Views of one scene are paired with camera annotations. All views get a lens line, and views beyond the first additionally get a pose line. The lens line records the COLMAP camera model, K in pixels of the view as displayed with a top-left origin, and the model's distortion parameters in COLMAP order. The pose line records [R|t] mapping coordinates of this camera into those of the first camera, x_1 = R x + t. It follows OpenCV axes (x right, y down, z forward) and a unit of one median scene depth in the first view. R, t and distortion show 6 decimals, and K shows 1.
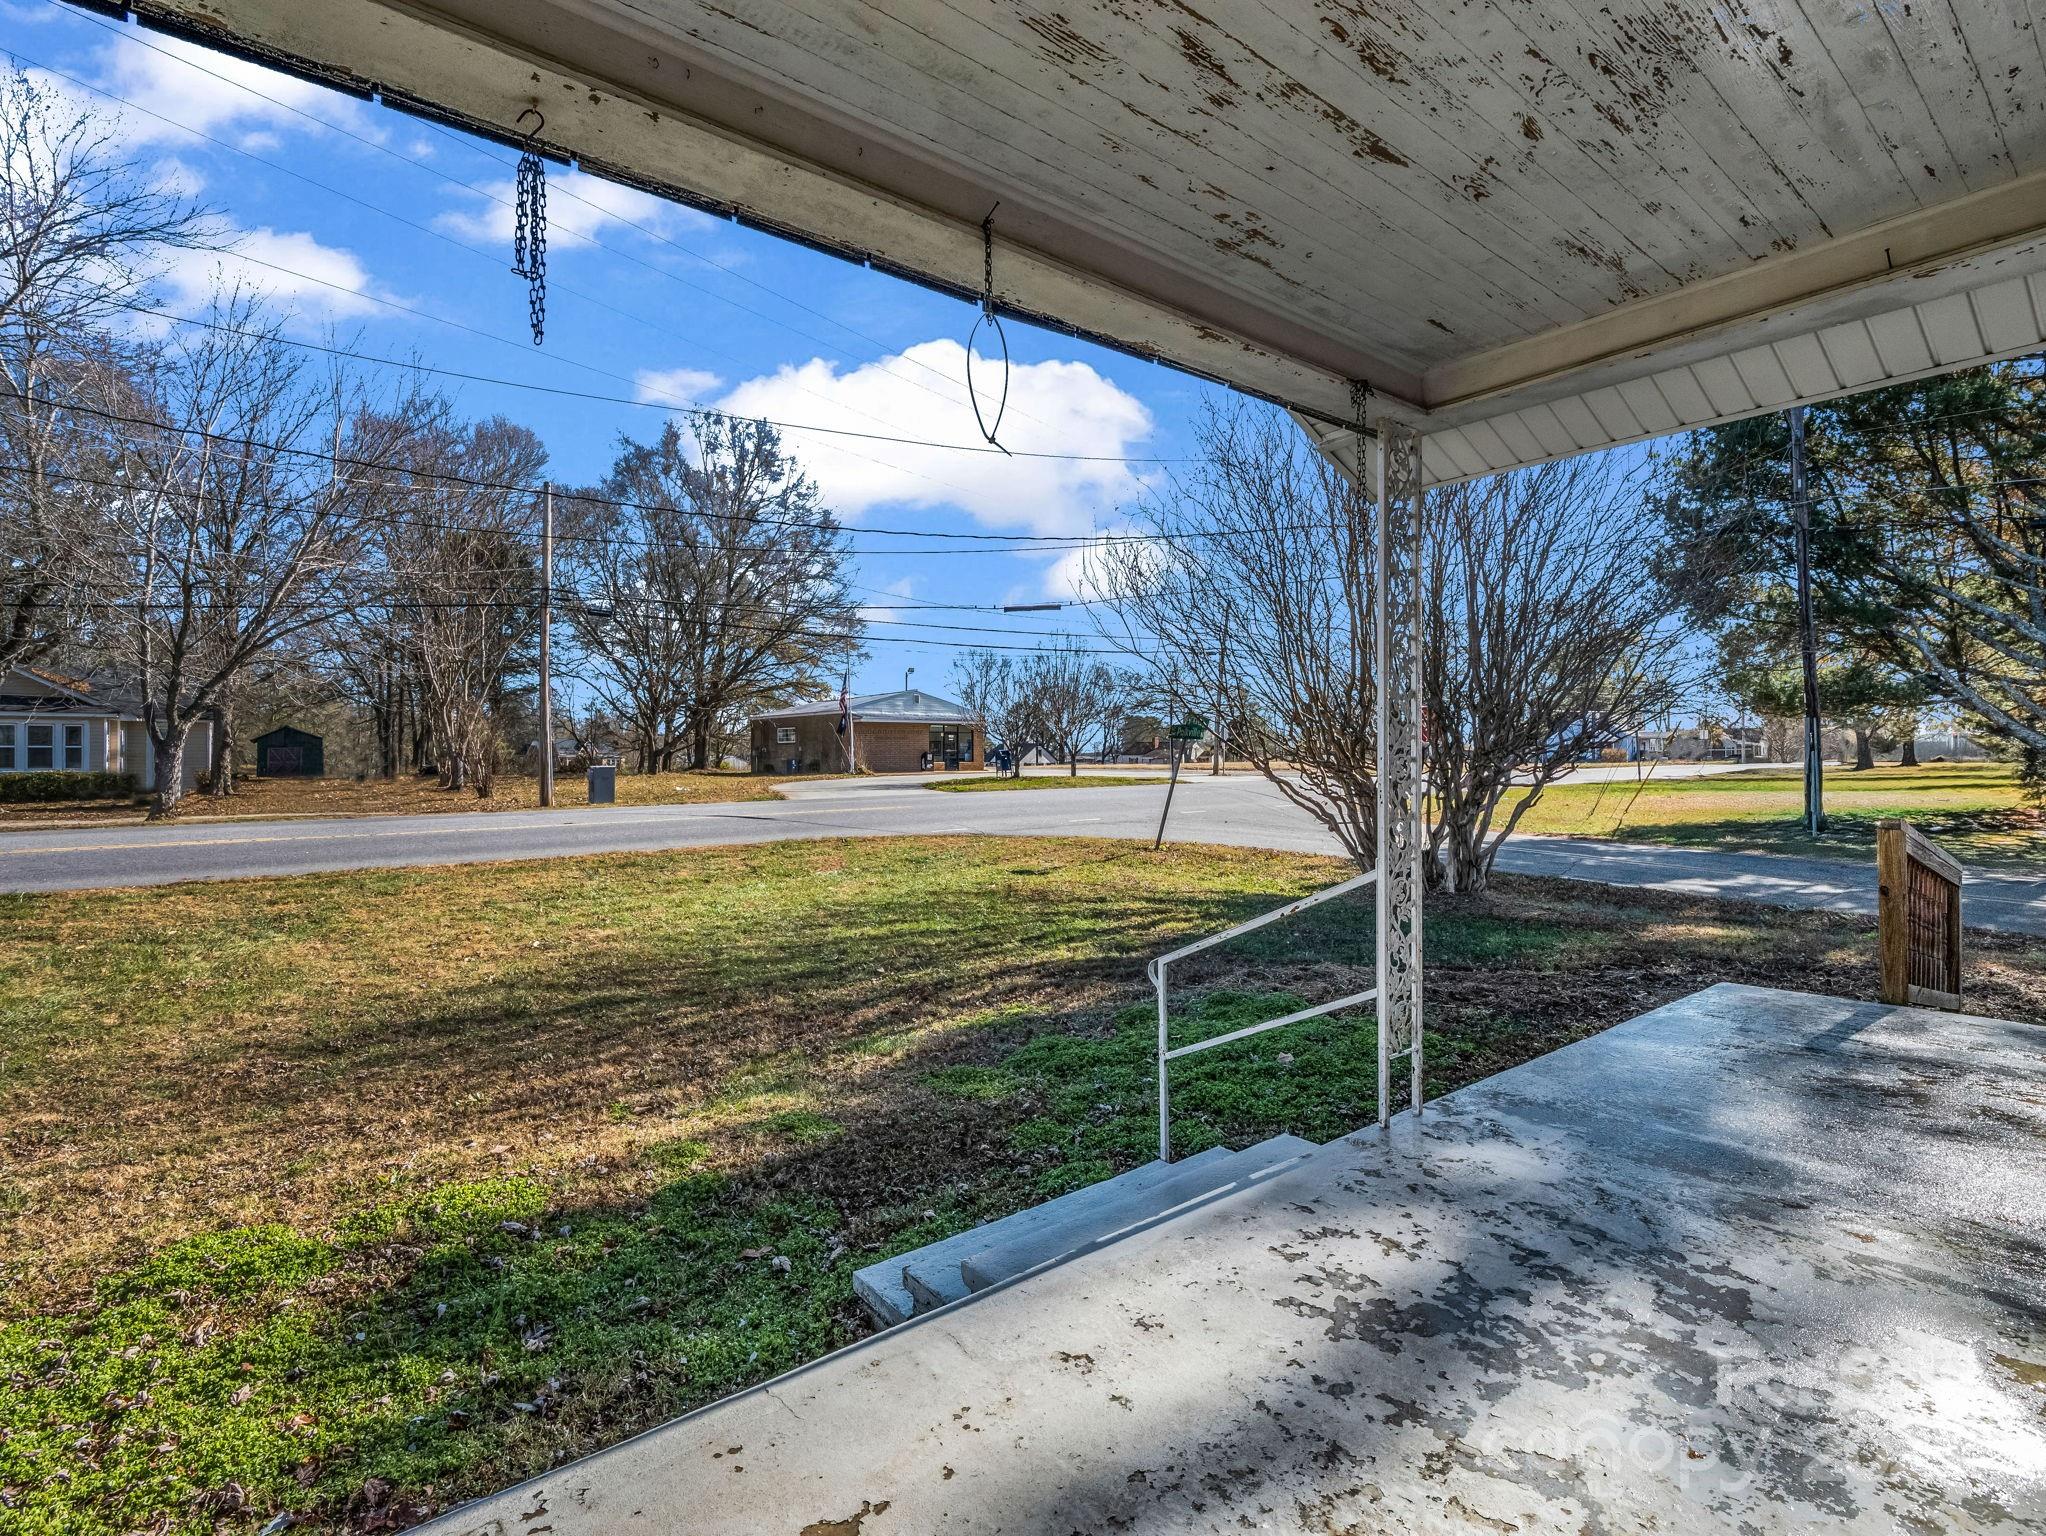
lens RADIAL K [[984.7, 0, 1019.2], [0, 984.7, 766.0], [0, 0, 1]] dist [-0.003329, -0.007074]
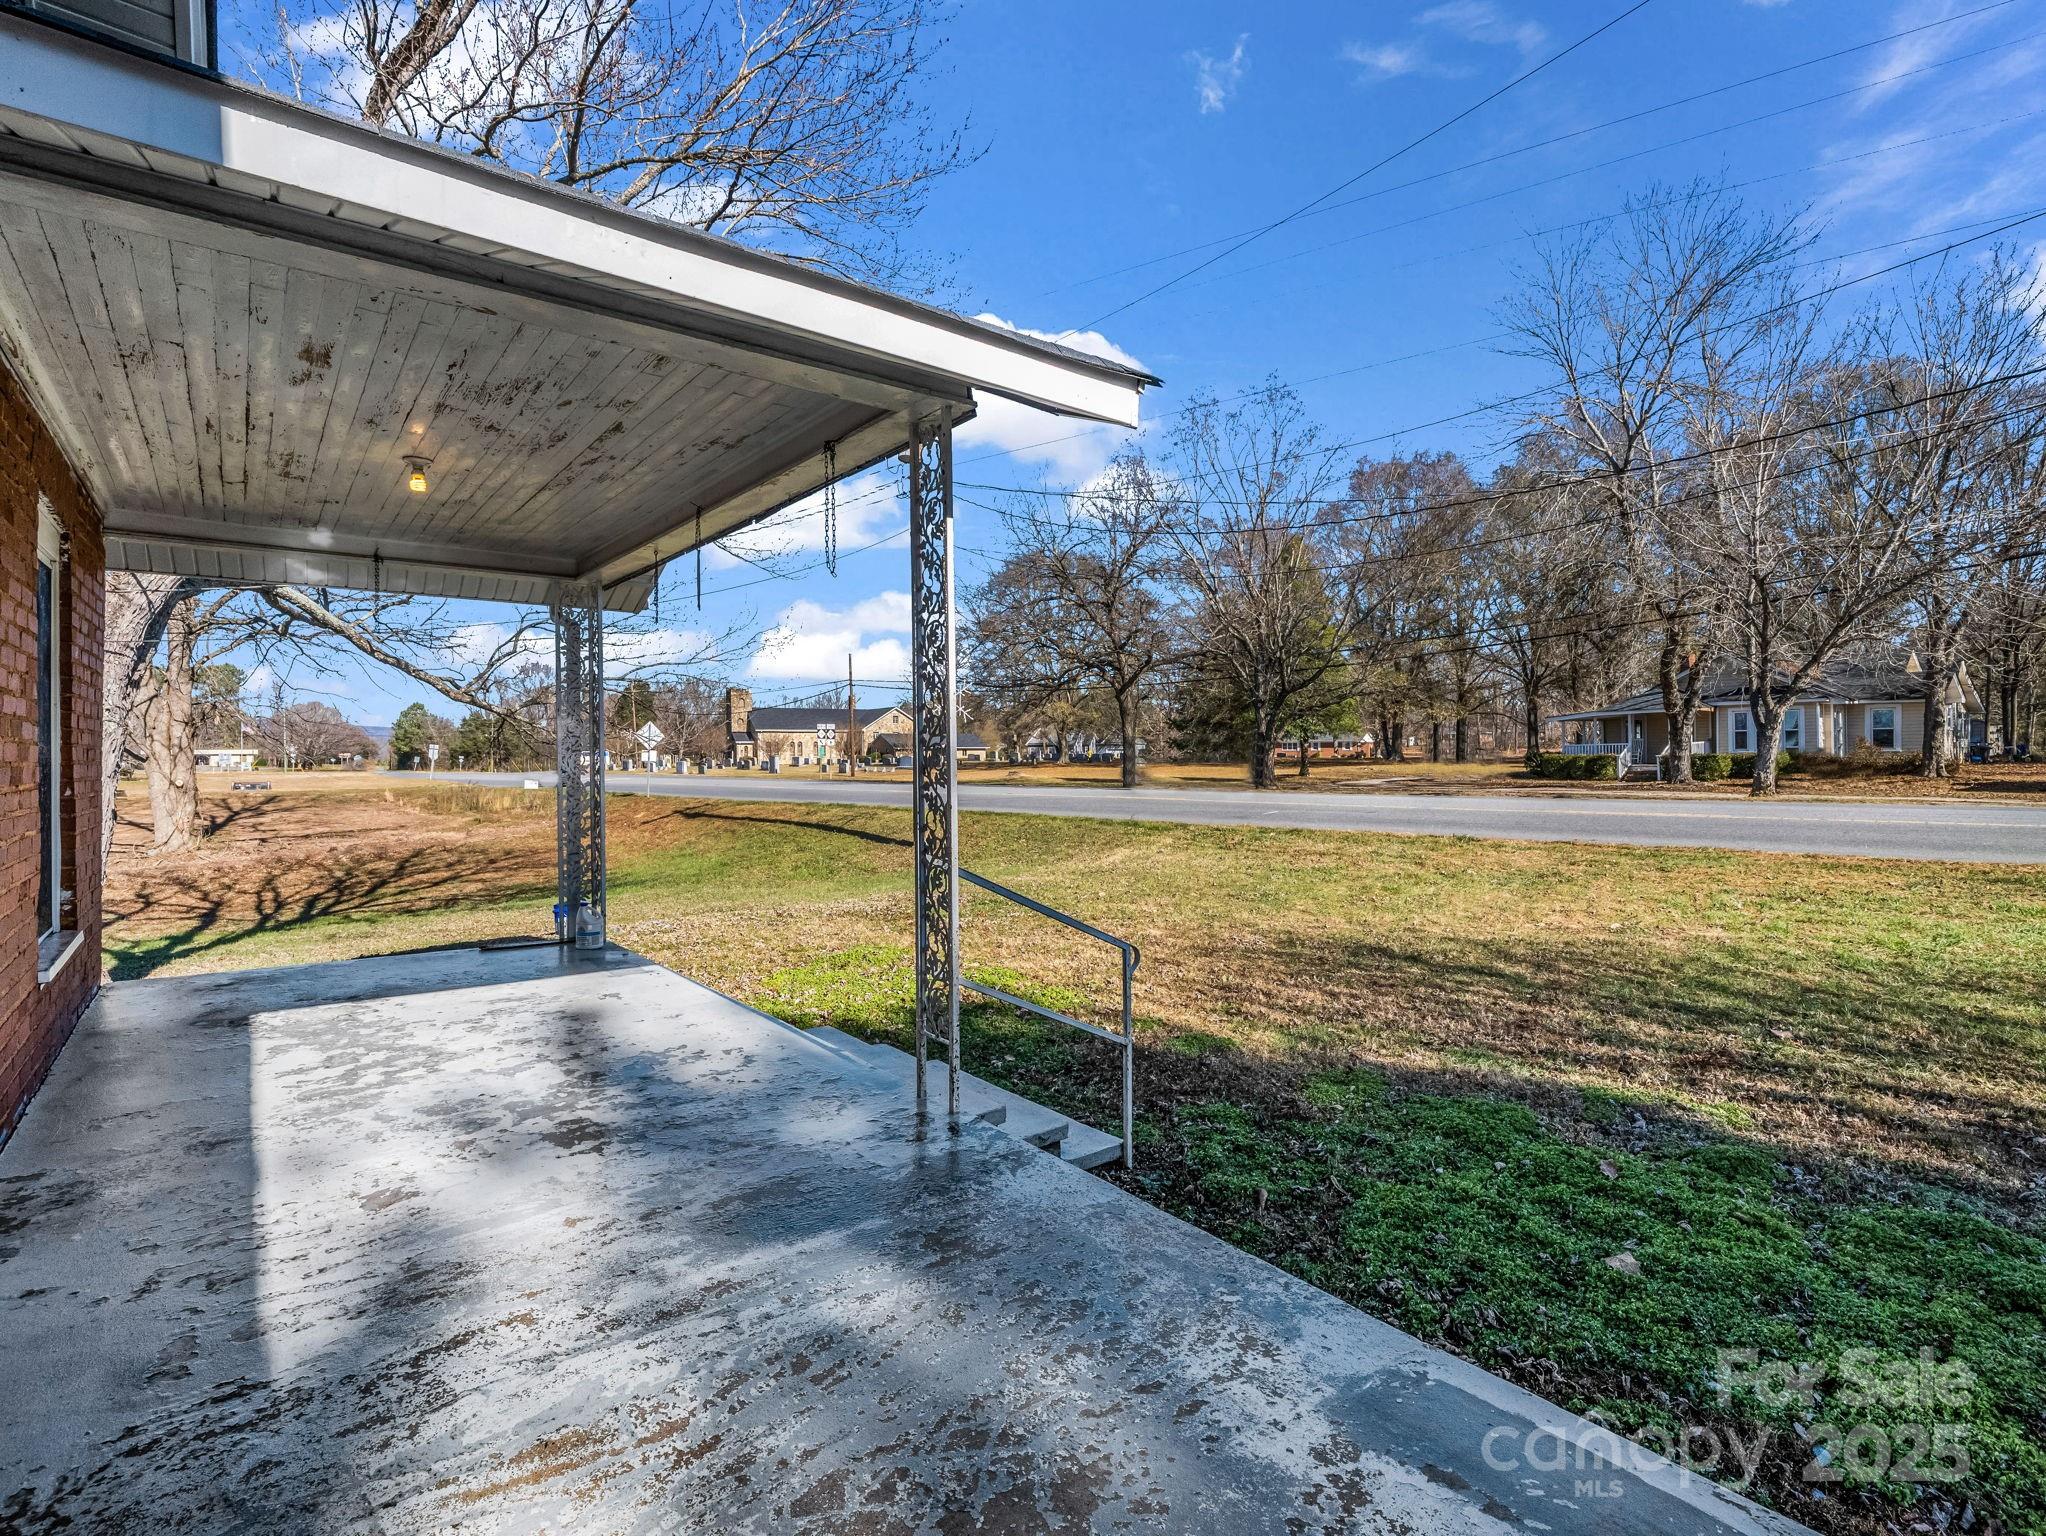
lens RADIAL K [[984.7, 0, 1019.3], [0, 984.7, 760.3], [0, 0, 1]] dist [-0.003329, -0.007074]
pose [[-0.002928, 0.013998, -0.999898, 1.845383], [0.000743, 0.999902, 0.013996, -0.007785], [0.999995, -0.000702, -0.002938, 1.442922]]
